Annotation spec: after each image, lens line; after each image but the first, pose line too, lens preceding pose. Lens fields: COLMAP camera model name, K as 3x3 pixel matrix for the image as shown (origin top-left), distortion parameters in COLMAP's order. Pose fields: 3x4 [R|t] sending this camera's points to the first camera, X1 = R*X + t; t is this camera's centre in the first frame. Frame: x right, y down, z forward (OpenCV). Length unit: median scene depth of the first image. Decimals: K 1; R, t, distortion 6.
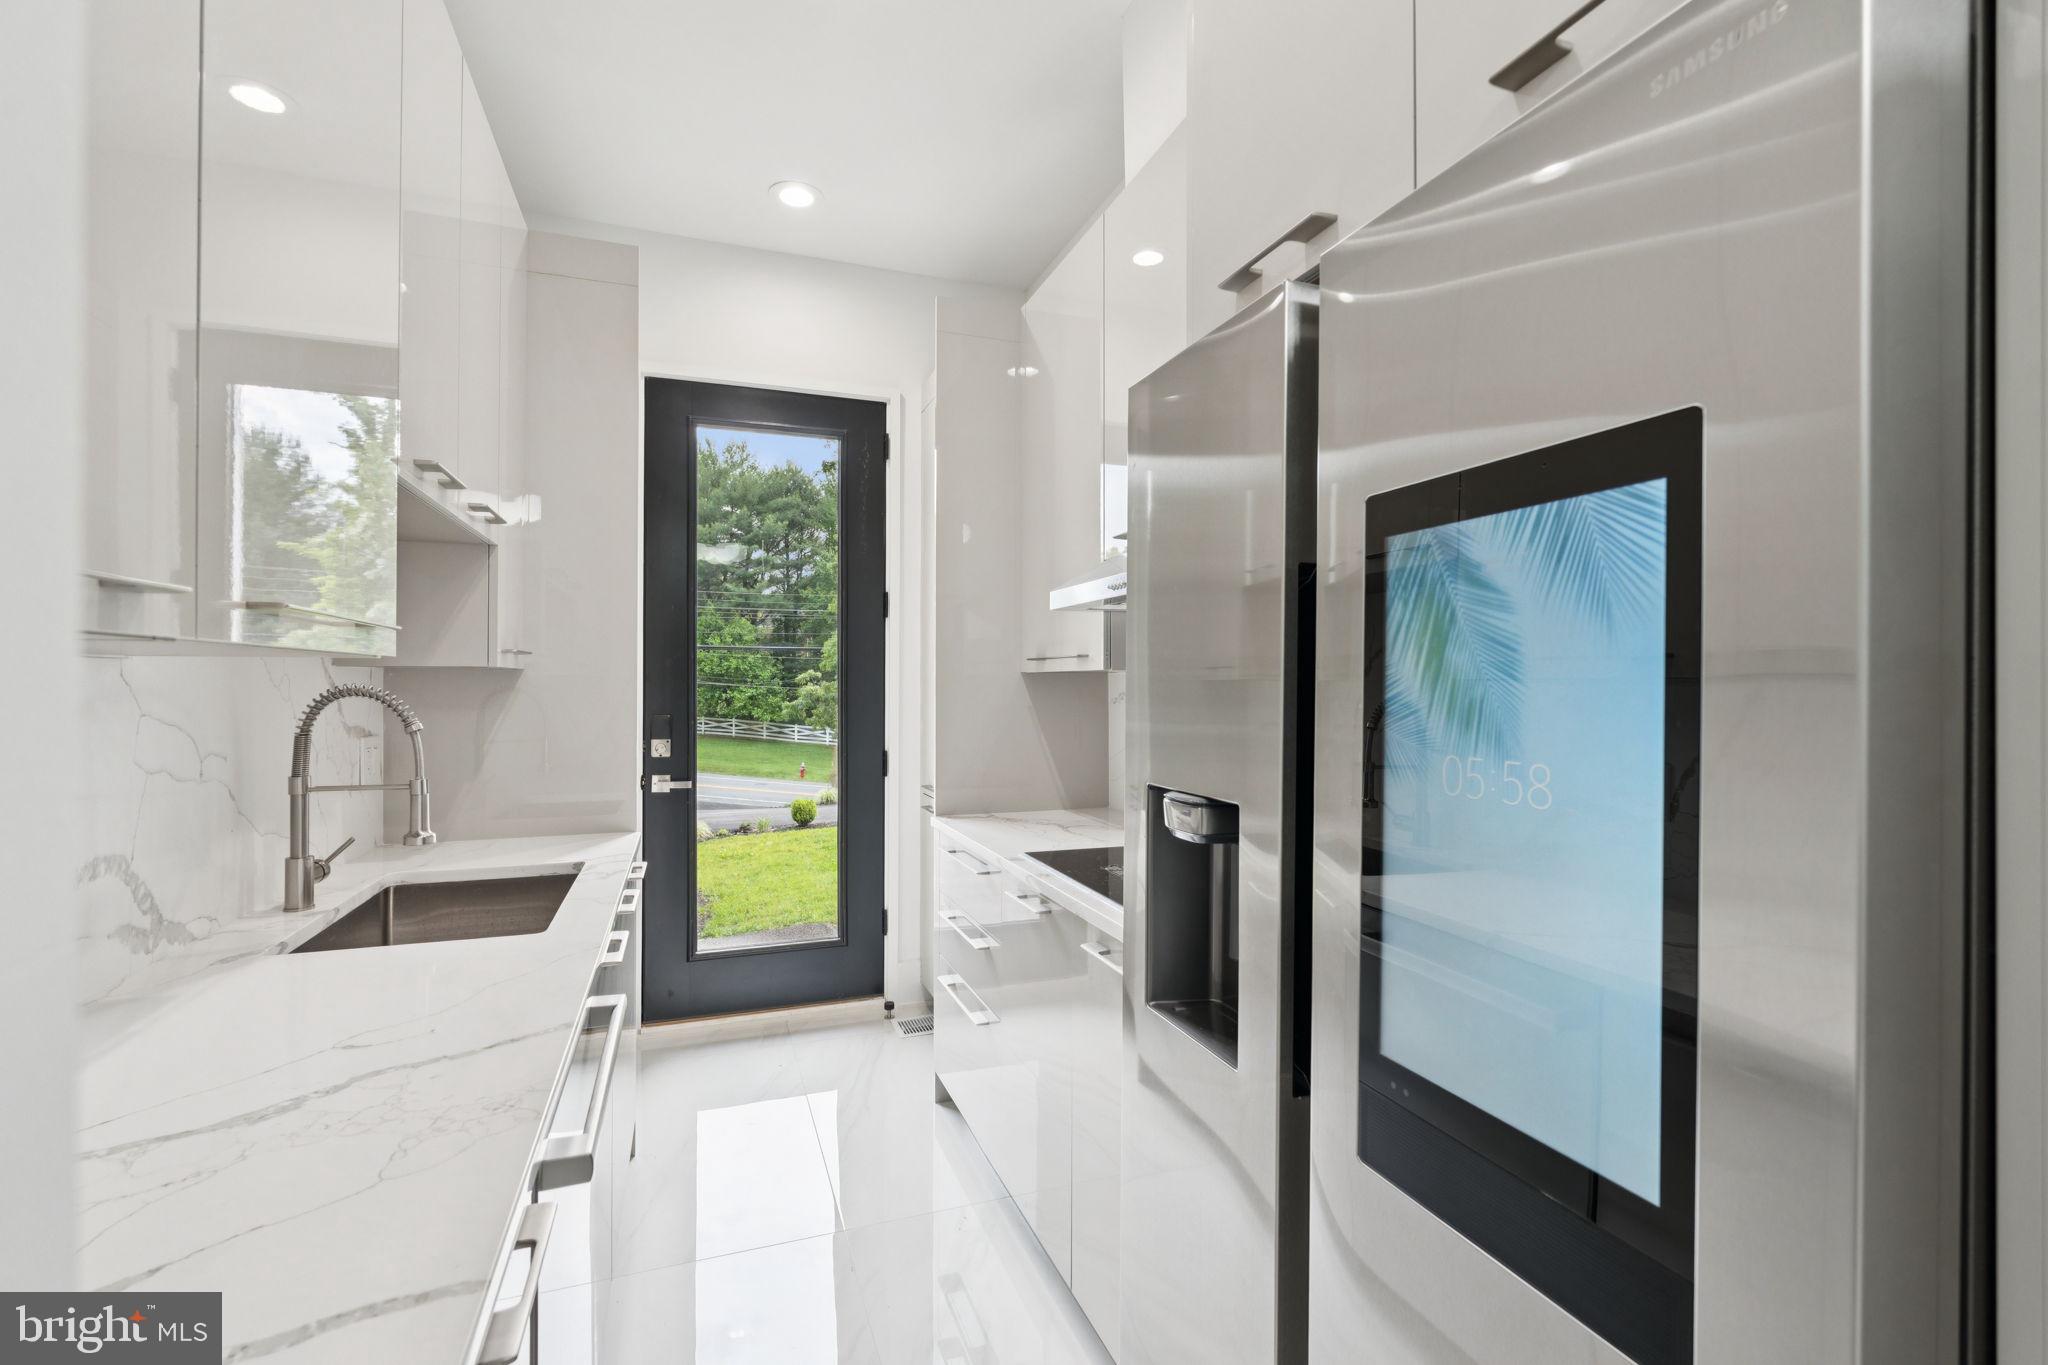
lens RADIAL K [[897.7, 0, 1023.8], [0, 897.7, 688.0], [0, 0, 1]] dist [-0.007693, 0.000137]
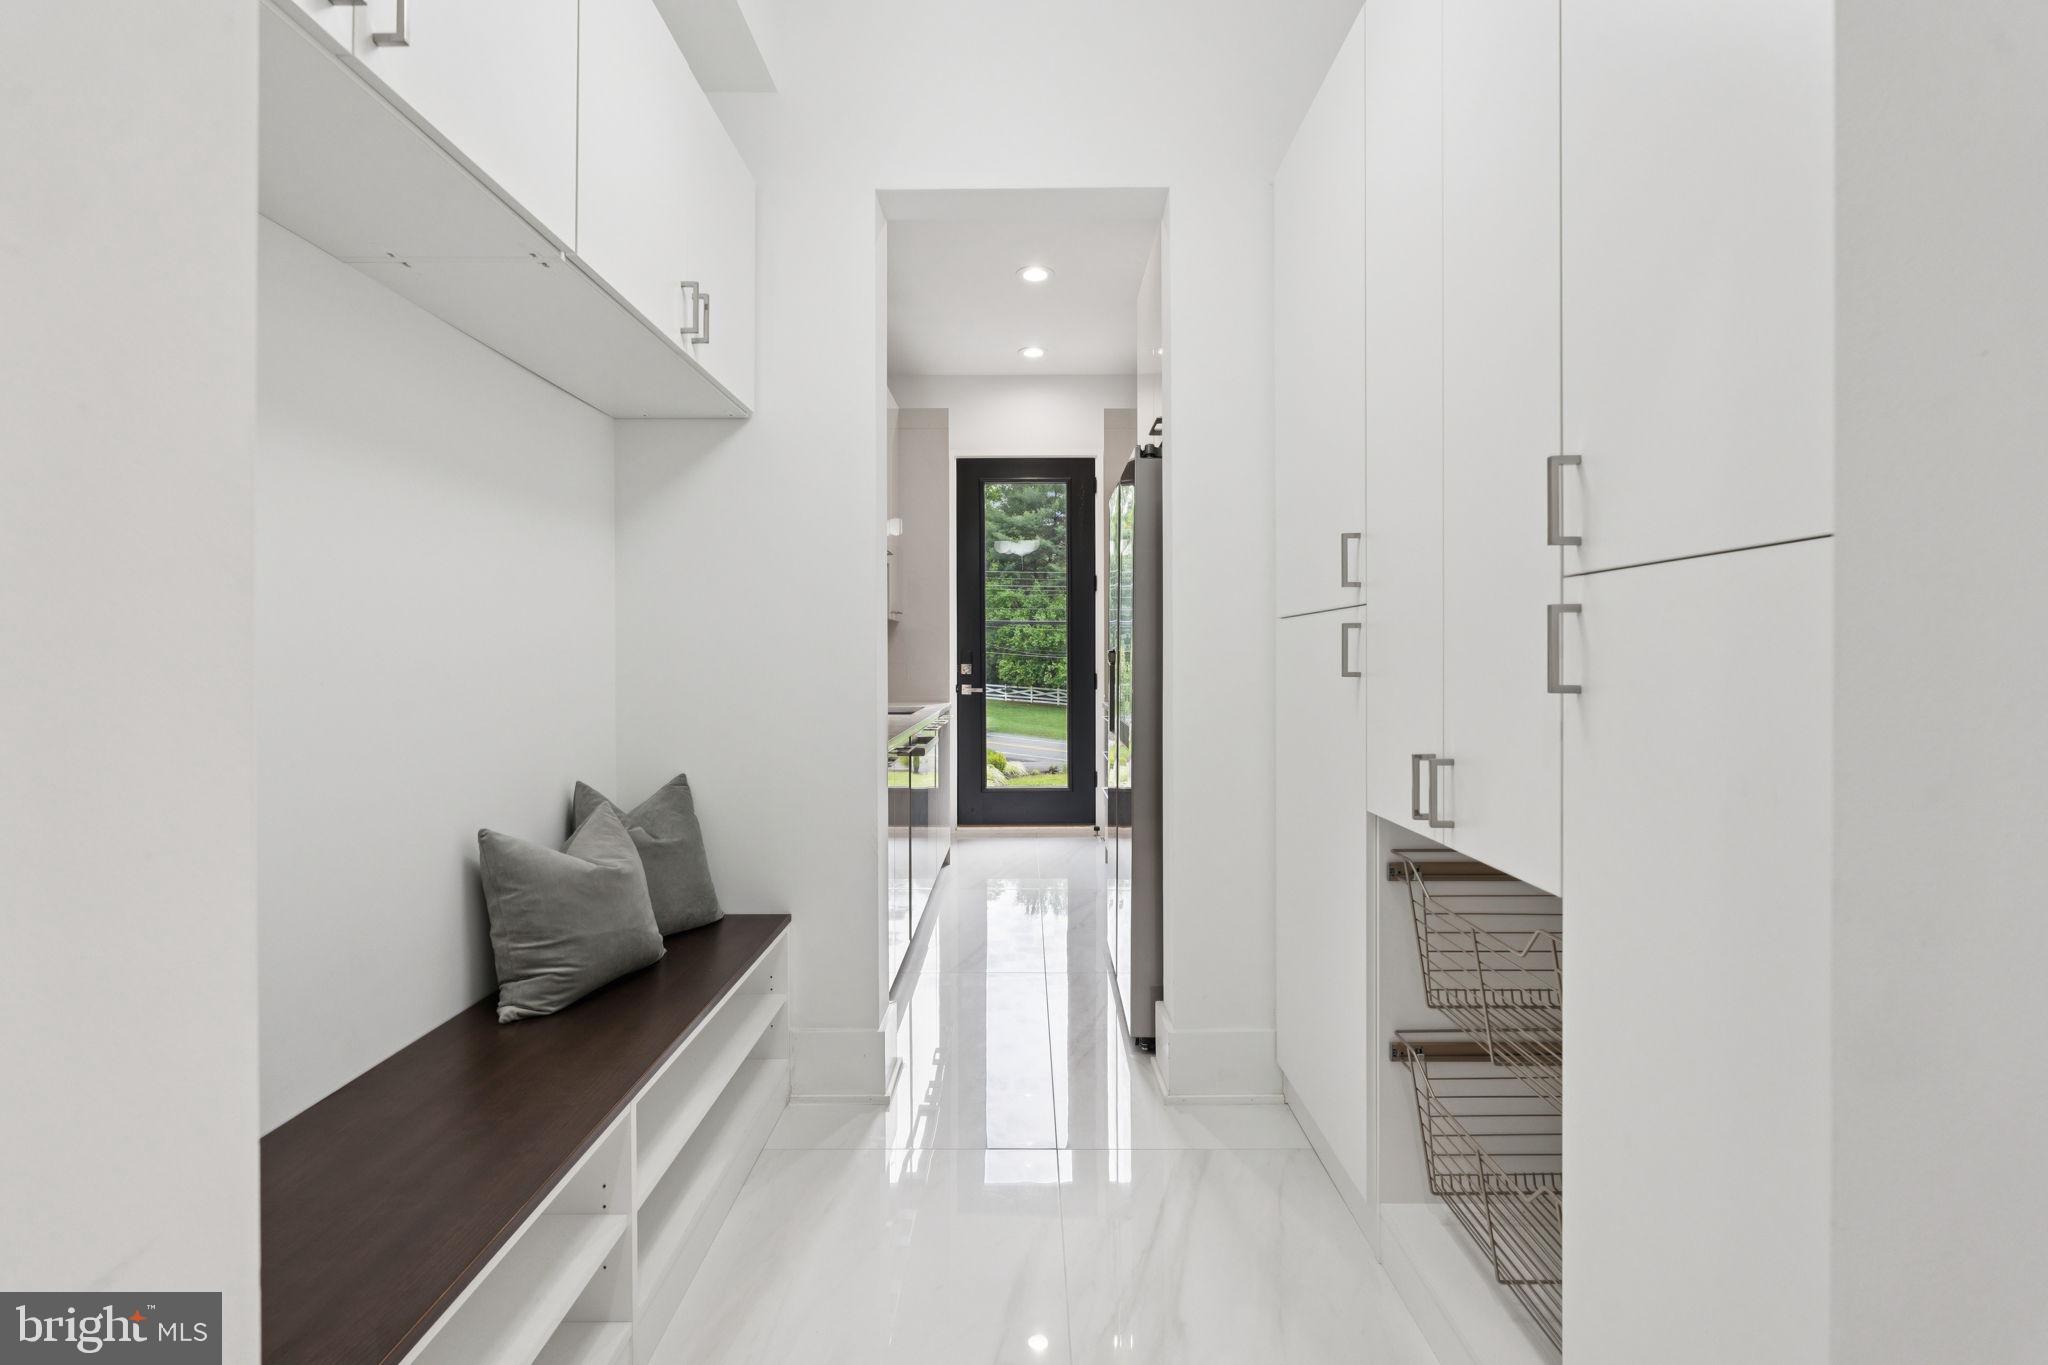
lens RADIAL K [[897.7, 0, 1023.9], [0, 897.7, 669.7], [0, 0, 1]] dist [-0.007693, 0.000137]
pose [[0.937396, -0.003635, -0.348246, 0.292517], [0.006896, 0.999943, 0.008124, 0.049558], [0.348197, -0.010017, 0.937368, -0.570904]]
